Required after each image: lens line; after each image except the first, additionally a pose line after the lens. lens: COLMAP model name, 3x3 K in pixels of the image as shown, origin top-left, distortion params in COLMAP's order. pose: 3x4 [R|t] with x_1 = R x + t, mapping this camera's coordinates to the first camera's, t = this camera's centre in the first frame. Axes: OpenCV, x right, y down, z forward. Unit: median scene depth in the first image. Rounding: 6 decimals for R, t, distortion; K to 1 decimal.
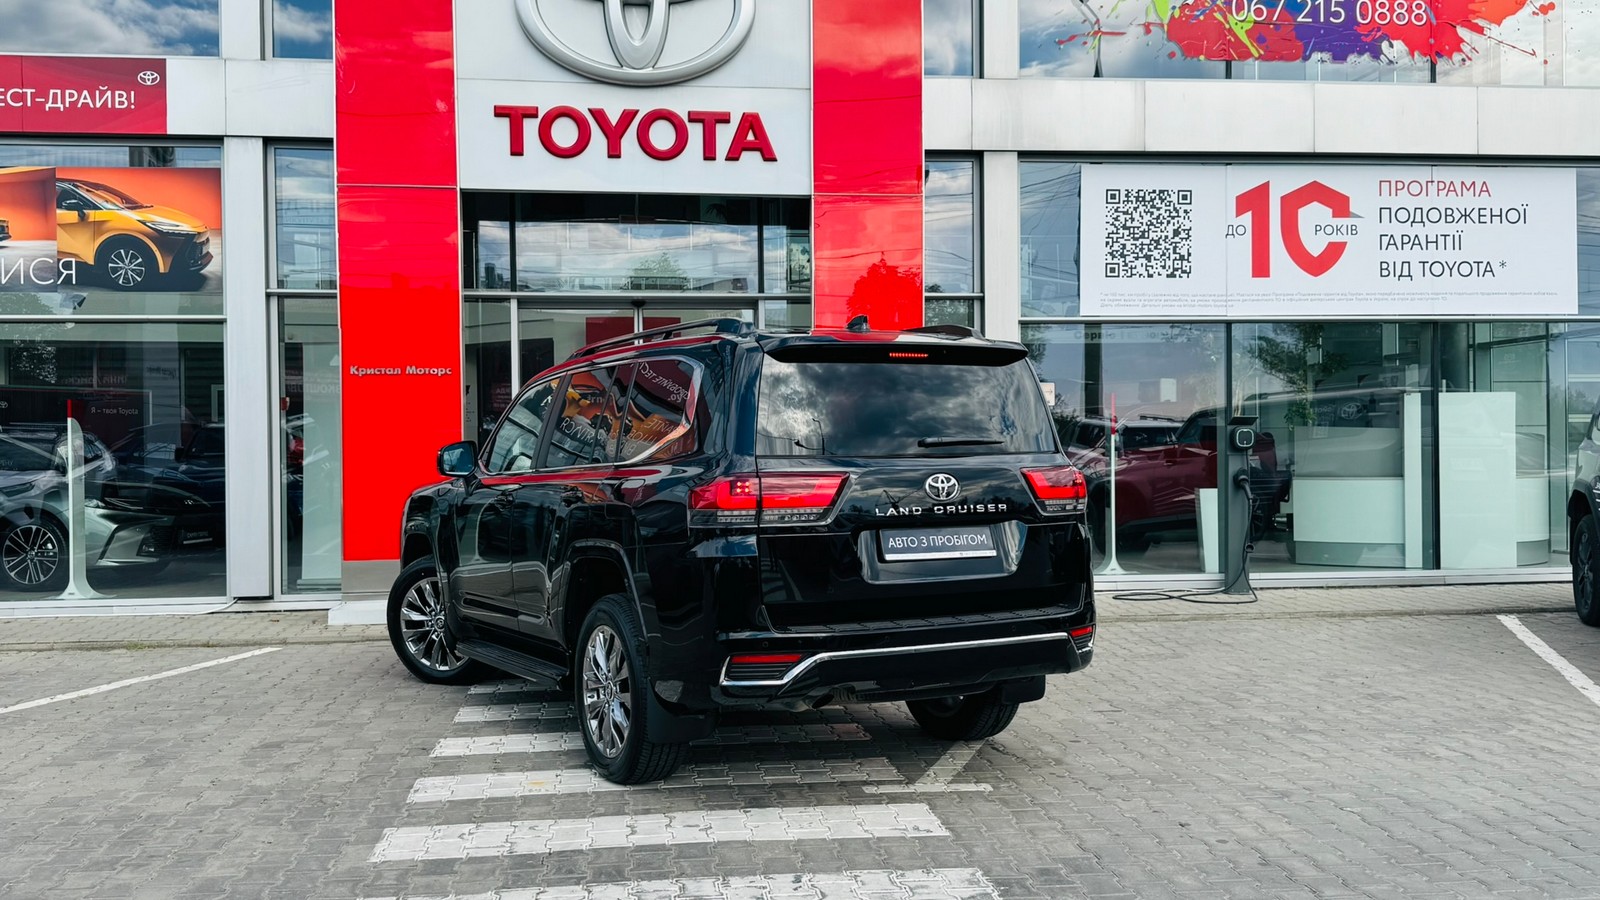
lens RADIAL K [[1408.5, 0, 783.6], [0, 1408.5, 448.3], [0, 0, 1]] dist [0.193459, -0.449621]
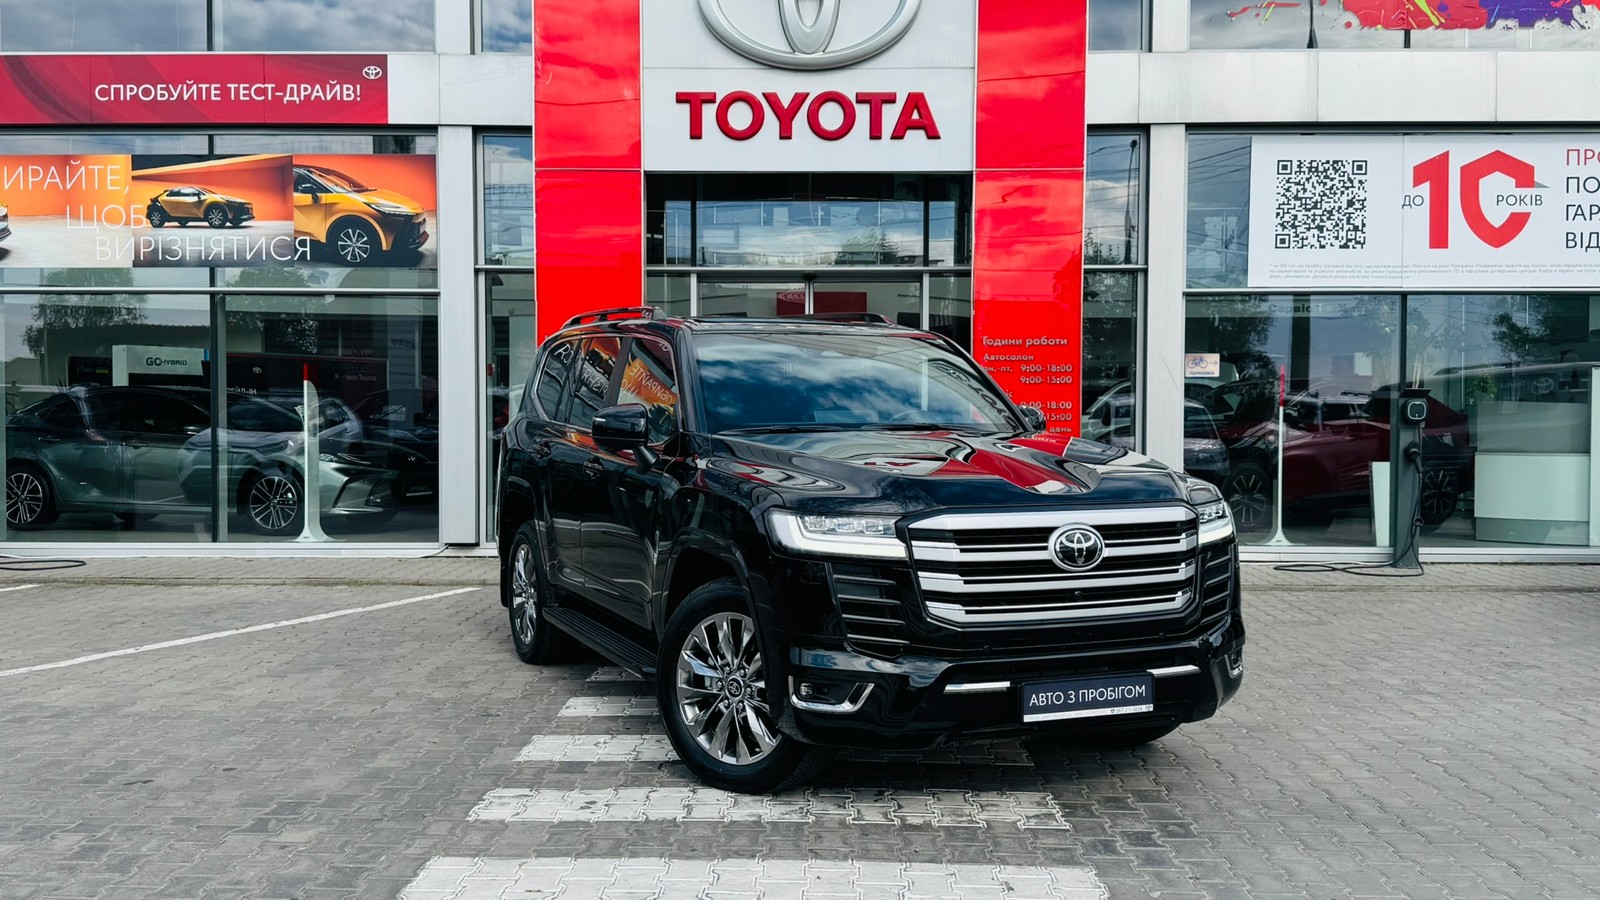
lens RADIAL K [[1383.9, 0, 795.4], [0, 1383.9, 451.7], [0, 0, 1]] dist [0.155871, -0.310753]
pose [[0.989629, 0.015784, -0.142780, 0.039290], [-0.012889, 0.999693, 0.021174, 0.006530], [0.143070, -0.019114, 0.989528, -0.030273]]
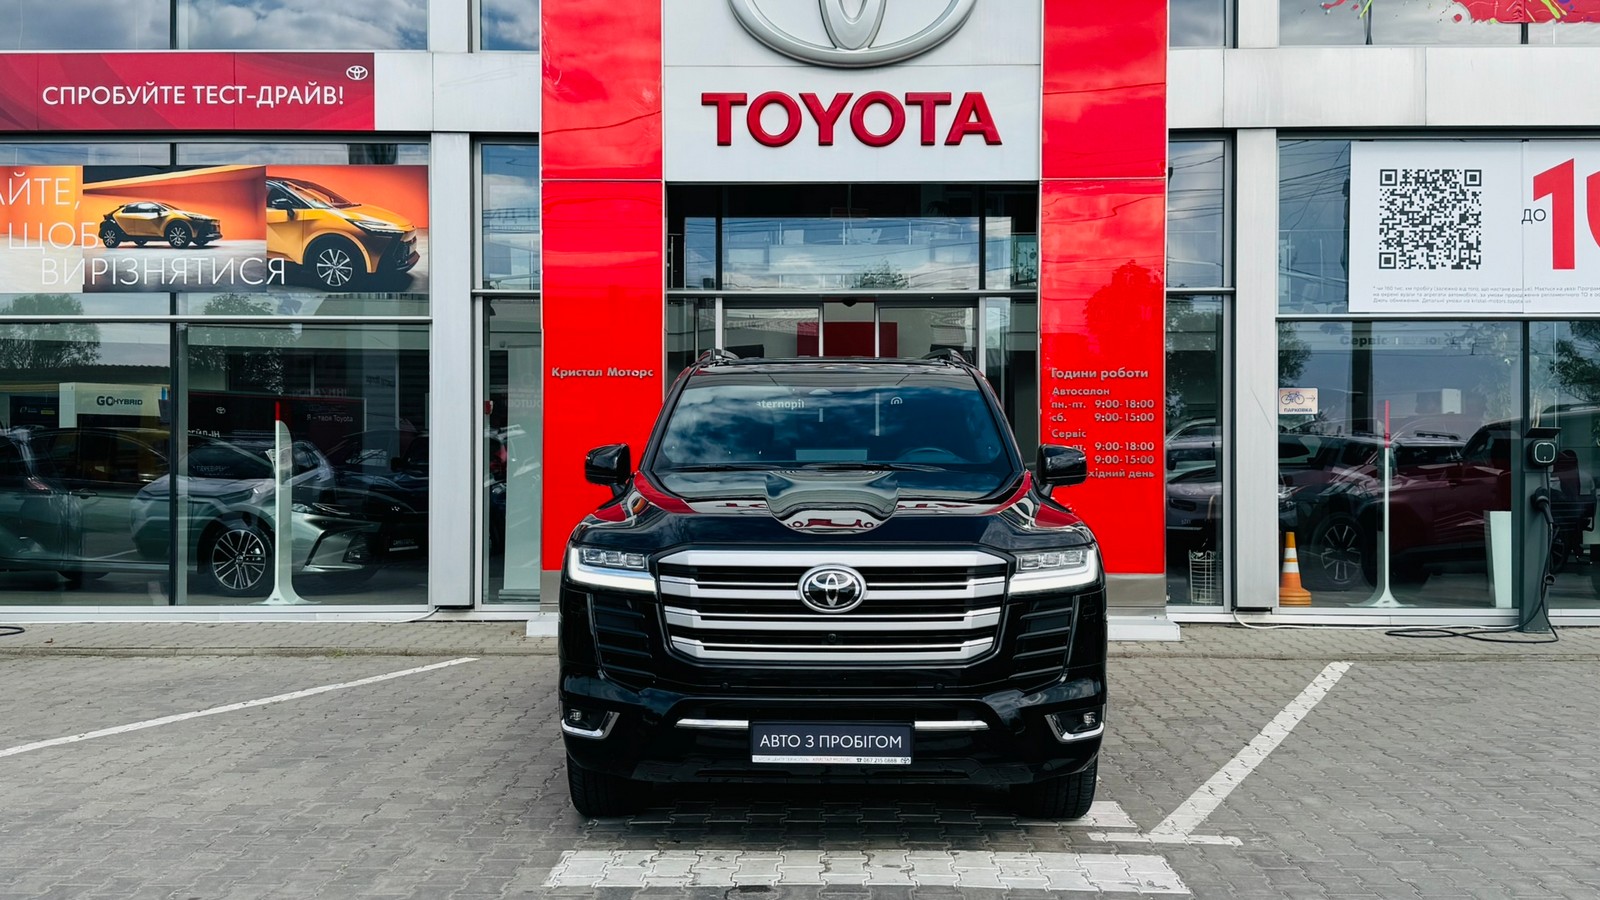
lens RADIAL K [[1488.3, 0, 798.5], [0, 1488.3, 450.8], [0, 0, 1]] dist [0.145593, -0.278186]
pose [[0.989981, 0.009496, -0.140884, 0.003620], [-0.011111, 0.999881, -0.010683, 0.007011], [0.140766, 0.012142, 0.989968, 0.025803]]
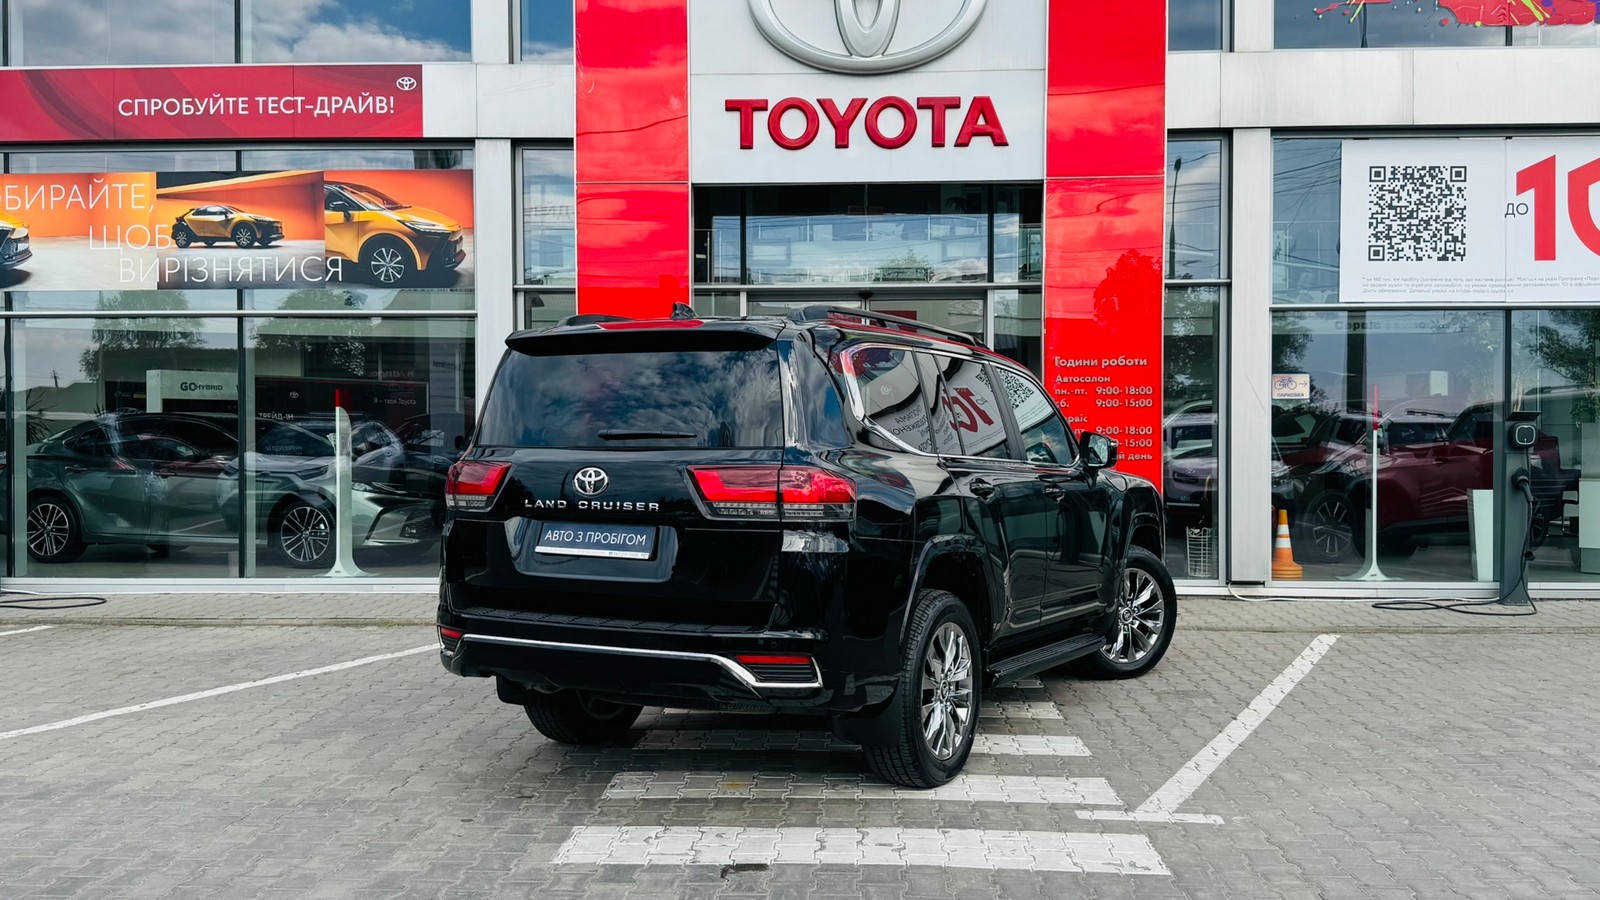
lens RADIAL K [[1364.2, 0, 797.3], [0, 1364.2, 450.6], [0, 0, 1]] dist [0.136201, -0.254490]
pose [[0.985713, 0.010421, -0.168110, 0.013290], [-0.009174, 0.999924, 0.008190, -0.000281], [0.168183, -0.006531, 0.985734, 0.047348]]
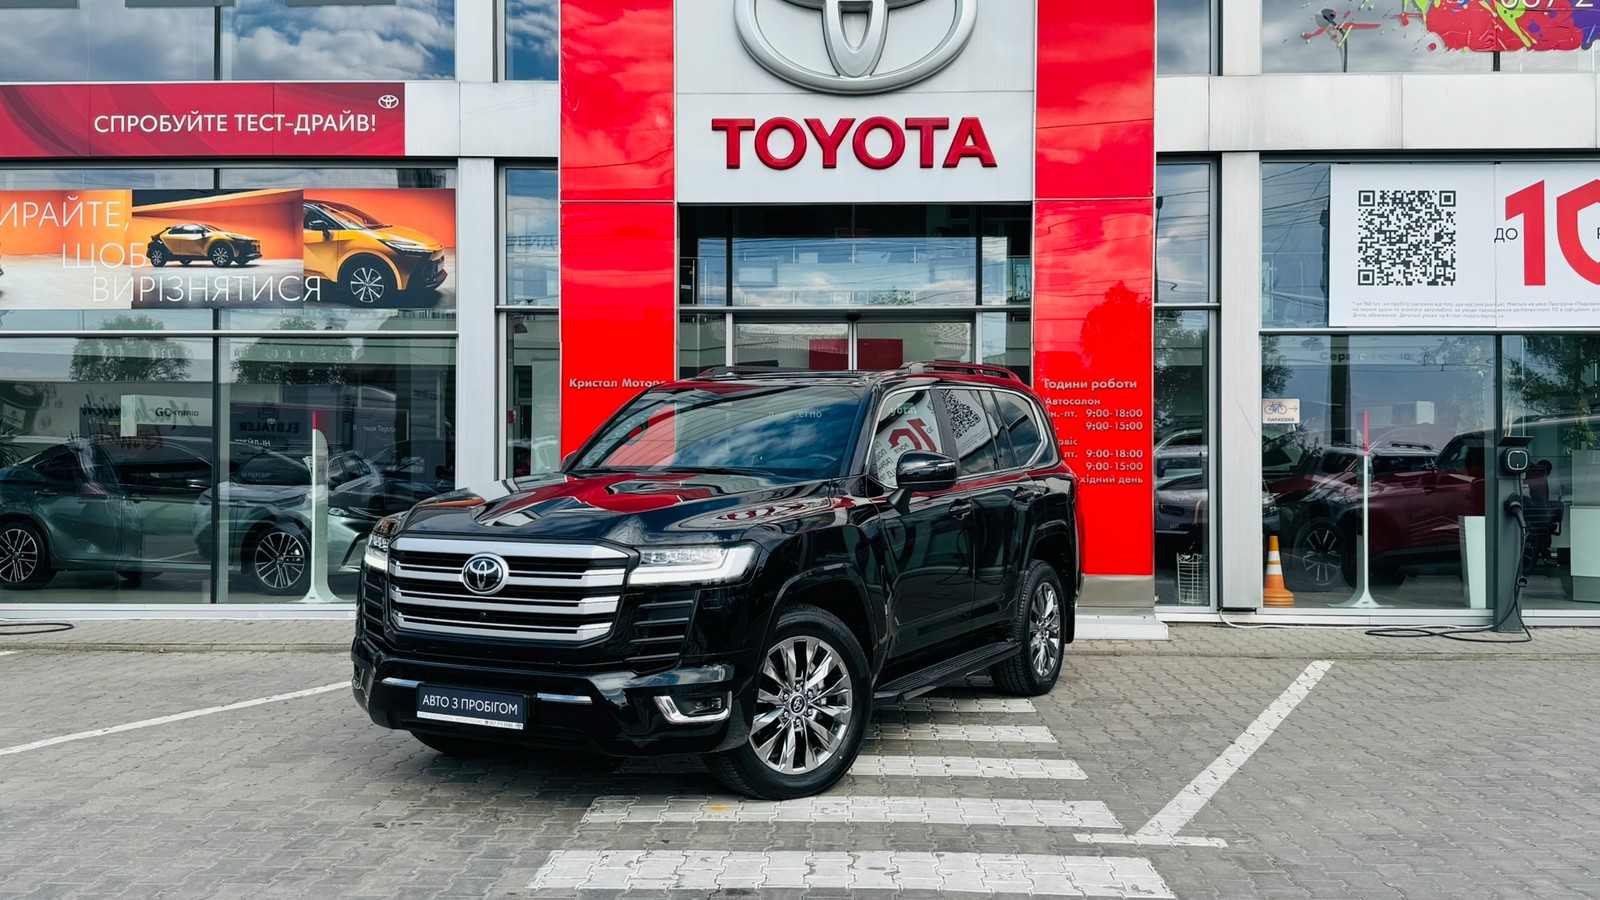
lens RADIAL K [[1365.3, 0, 800.0], [0, 1365.3, 450.0], [0, 0, 1]] dist [0.133620, -0.241228]
pose [[0.987941, 0.008984, -0.154572, 0.009161], [-0.012011, 0.999754, -0.018663, 0.008776], [0.154366, 0.020295, 0.987805, 0.061188]]
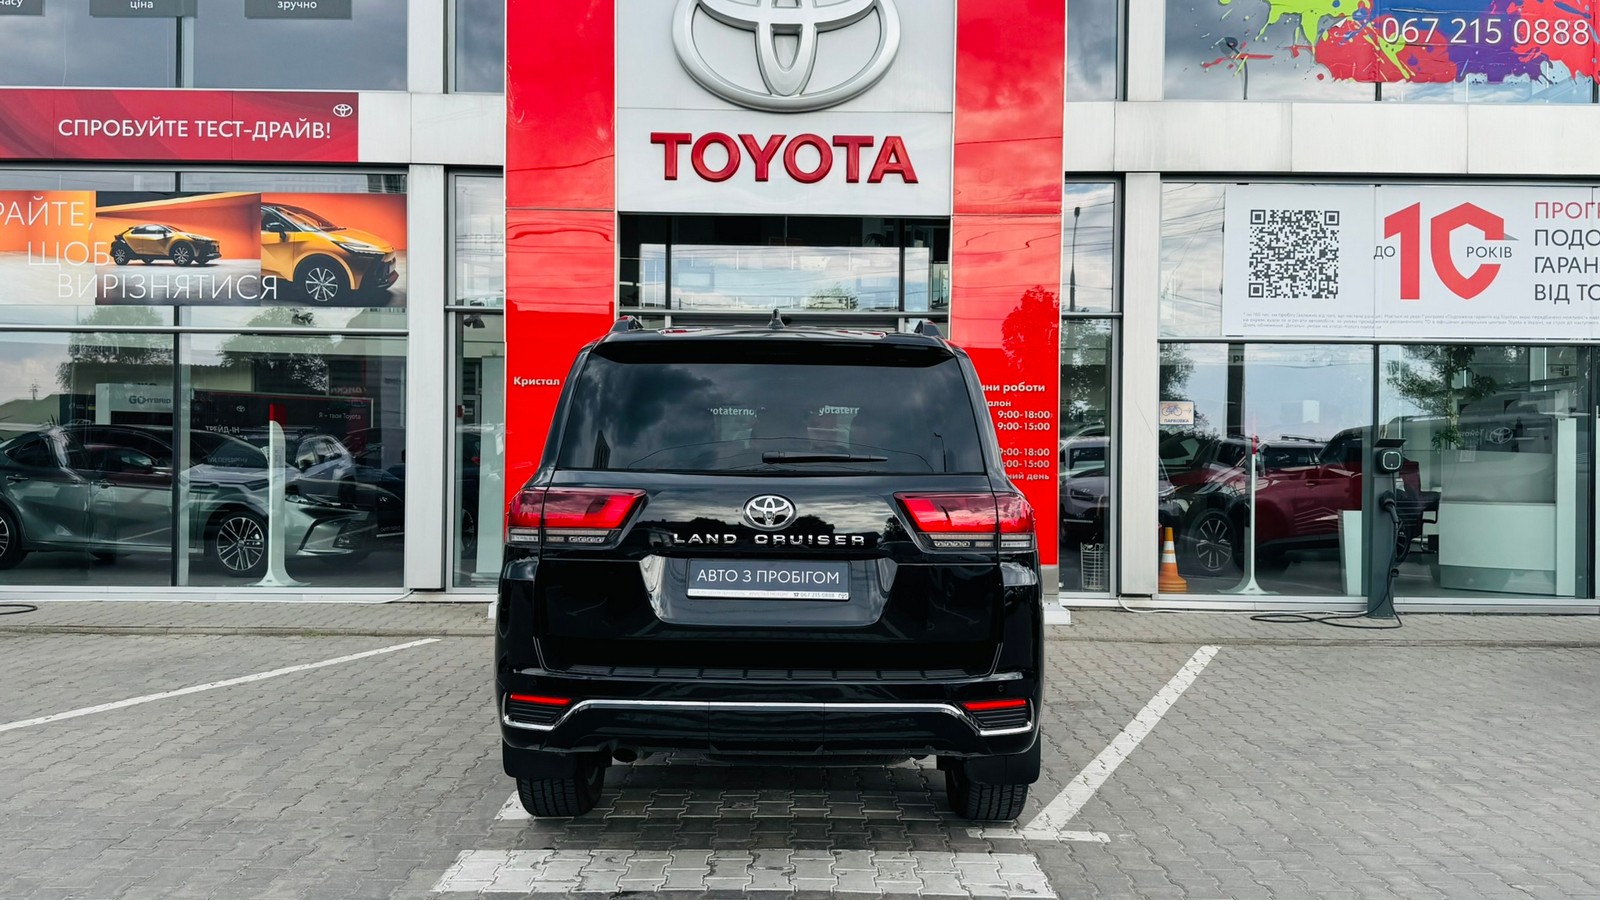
lens RADIAL K [[1248.9, 0, 796.3], [0, 1248.9, 450.3], [0, 0, 1]] dist [0.134847, -0.250069]
pose [[0.992672, 0.019116, -0.119322, 0.020073], [-0.019826, 0.999792, -0.004768, -0.002098], [0.119206, 0.007099, 0.992844, 0.084418]]
